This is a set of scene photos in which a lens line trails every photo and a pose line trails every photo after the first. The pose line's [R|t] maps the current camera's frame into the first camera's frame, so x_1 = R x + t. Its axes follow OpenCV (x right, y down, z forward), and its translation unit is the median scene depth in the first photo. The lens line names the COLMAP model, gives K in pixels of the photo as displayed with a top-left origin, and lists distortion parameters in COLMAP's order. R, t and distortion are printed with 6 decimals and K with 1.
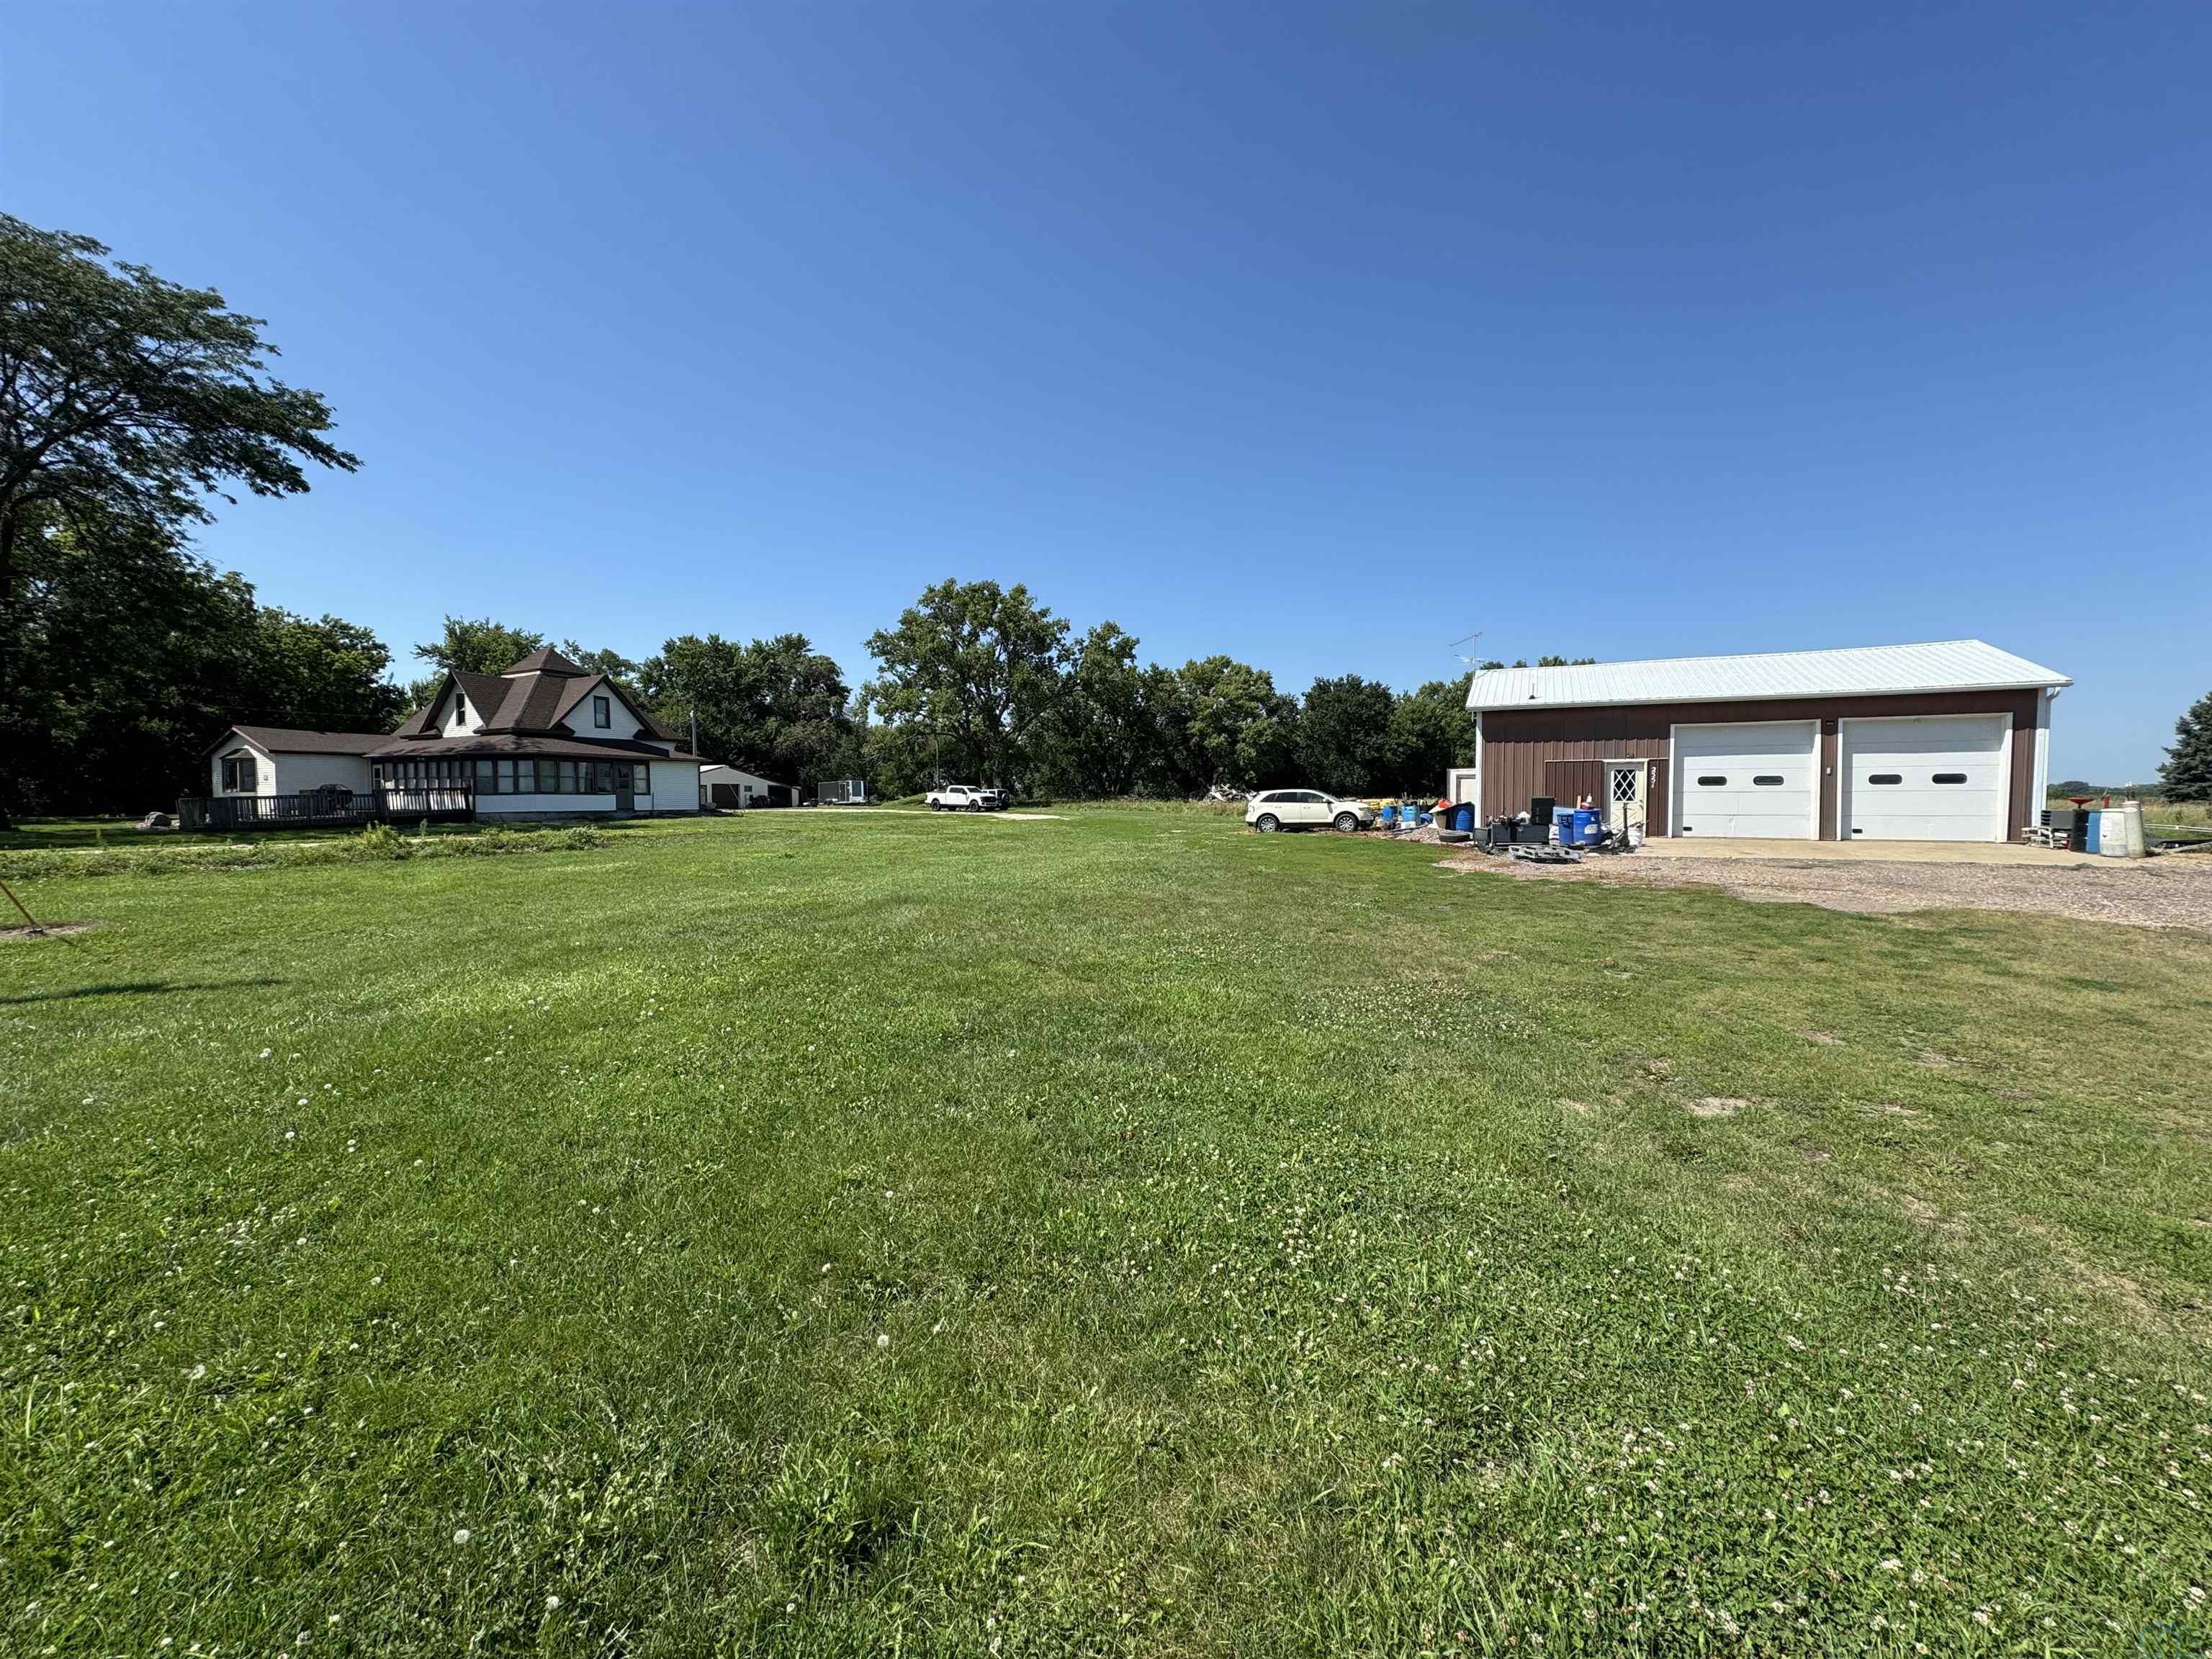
lens RADIAL K [[884.1, 0, 1105.0], [0, 884.1, 829.7], [0, 0, 1]] dist [0.000390, -0.000340]
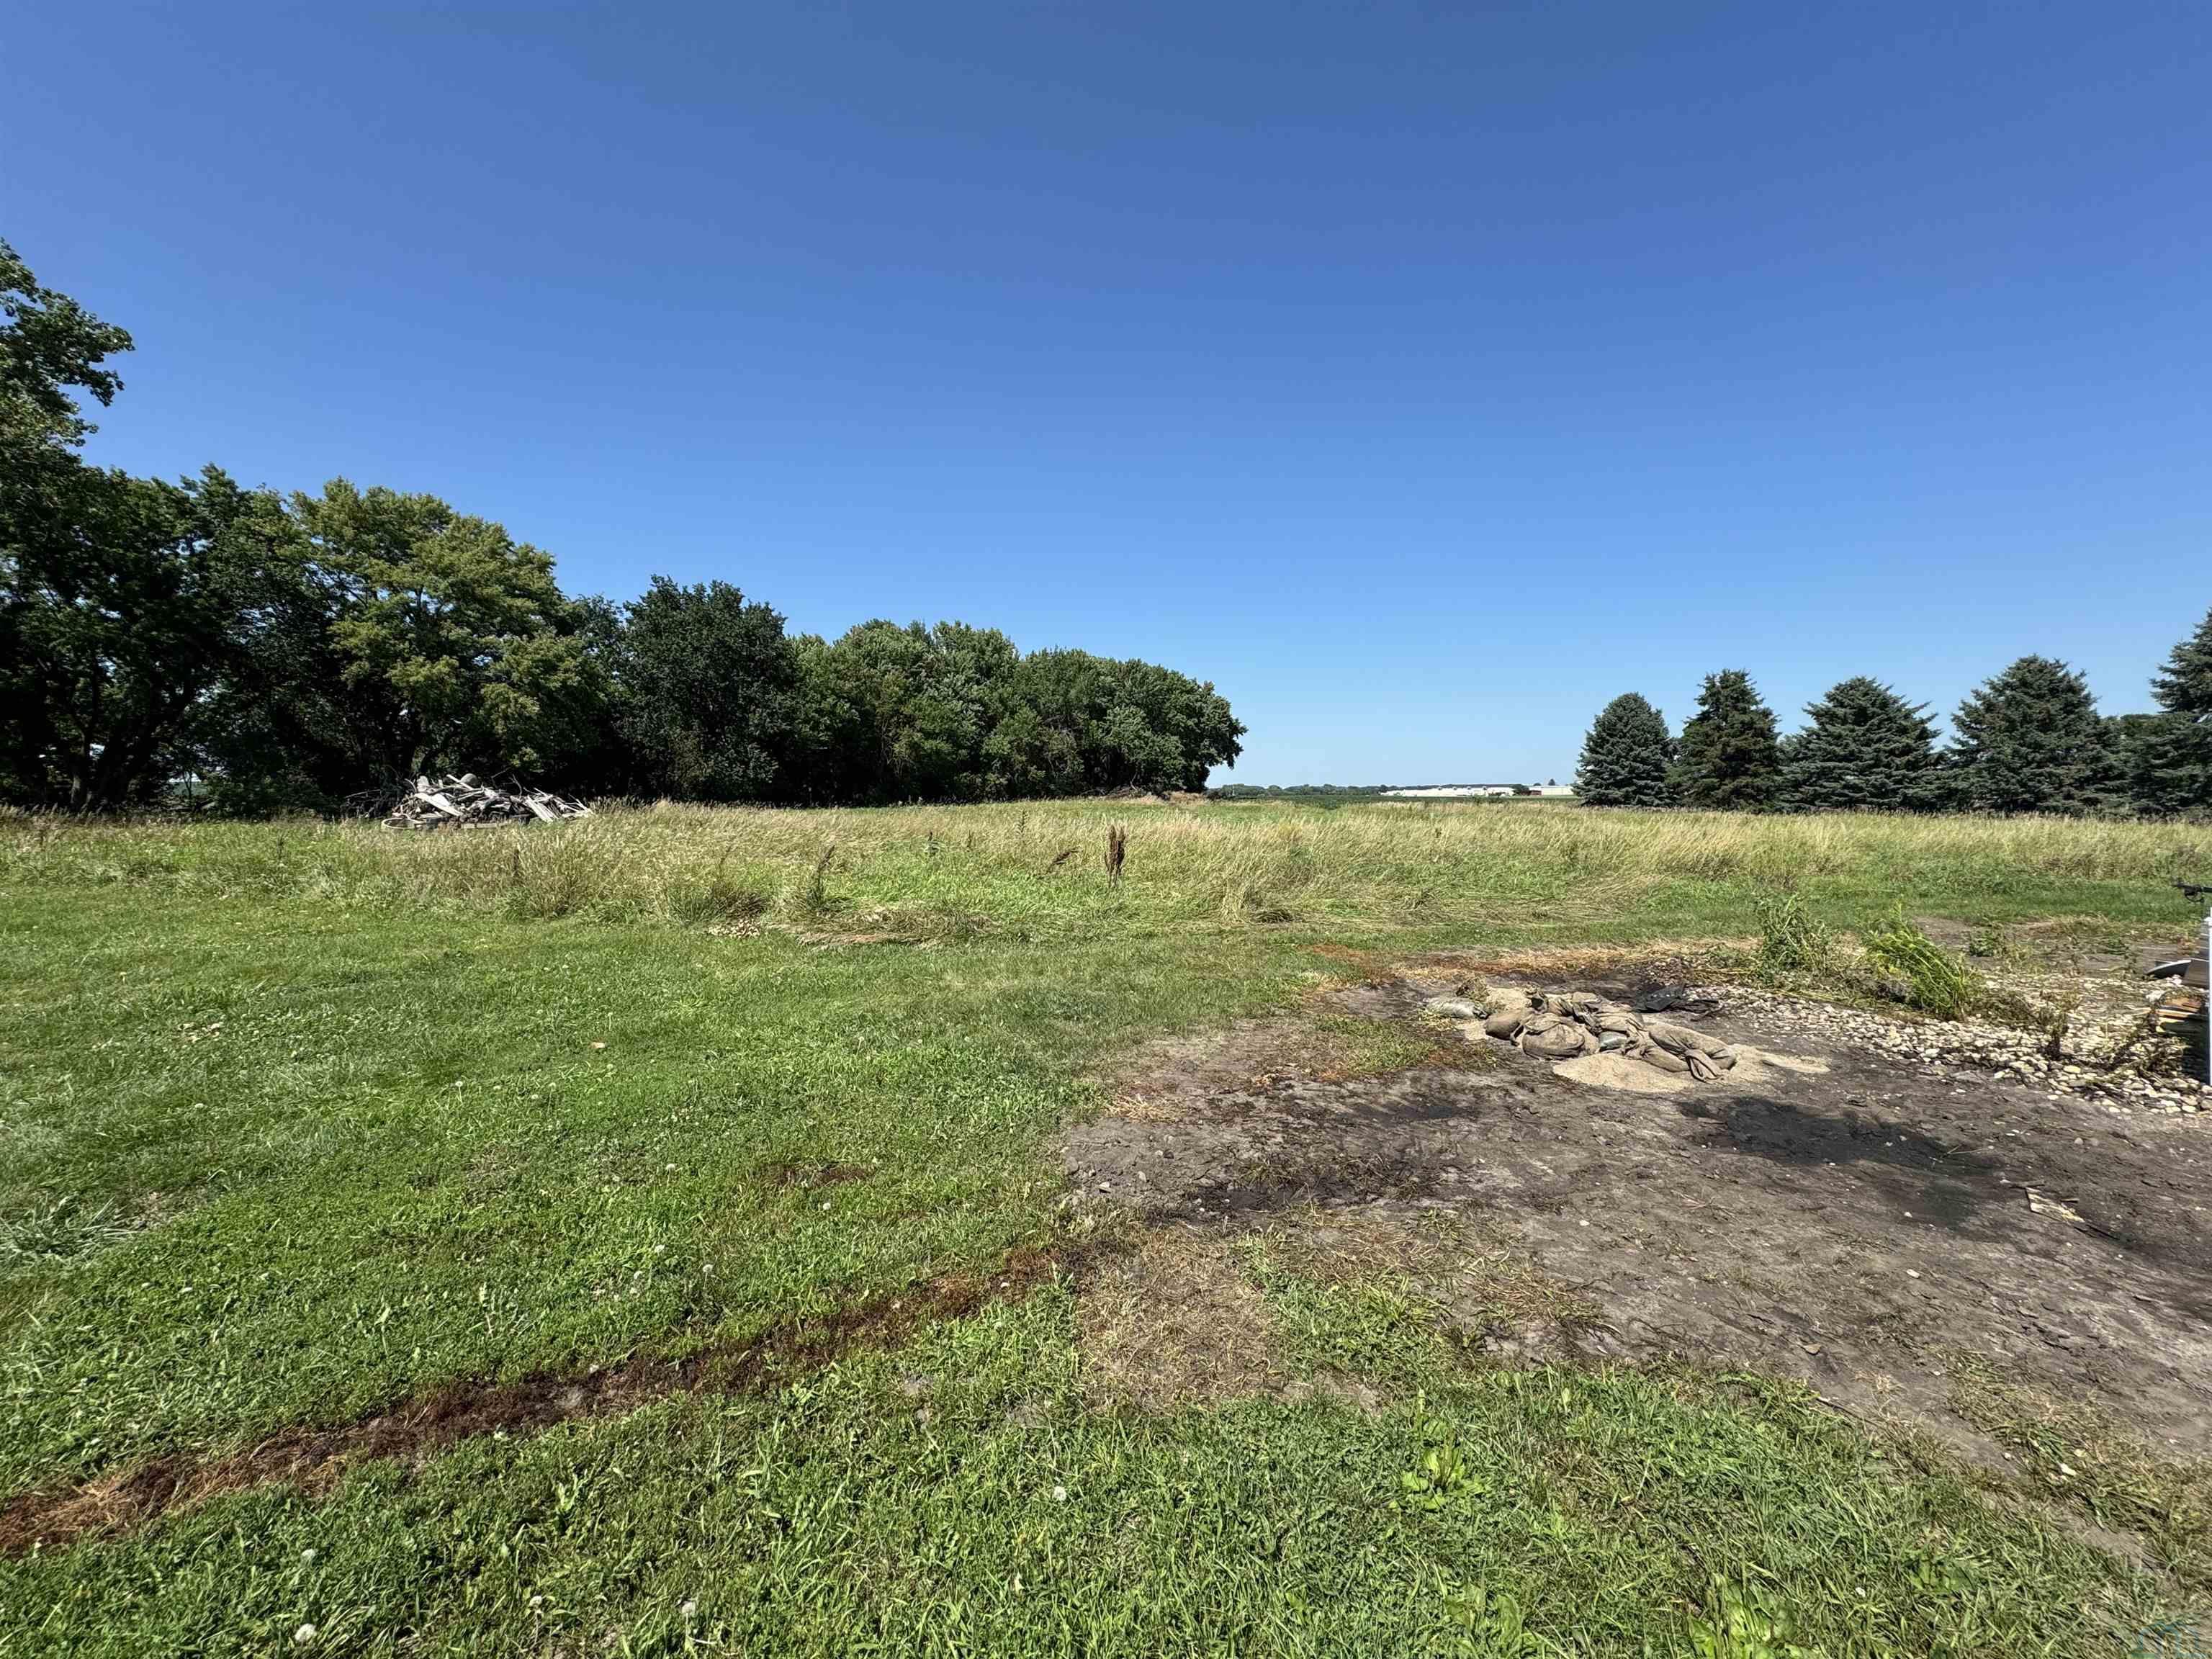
lens RADIAL K [[884.1, 0, 1101.7], [0, 884.1, 838.1], [0, 0, 1]] dist [0.000390, -0.000340]
pose [[0.691474, -0.035338, 0.721536, 0.042076], [0.037665, 0.999208, 0.012841, -0.015354], [-0.721418, 0.018297, 0.692258, 0.471426]]
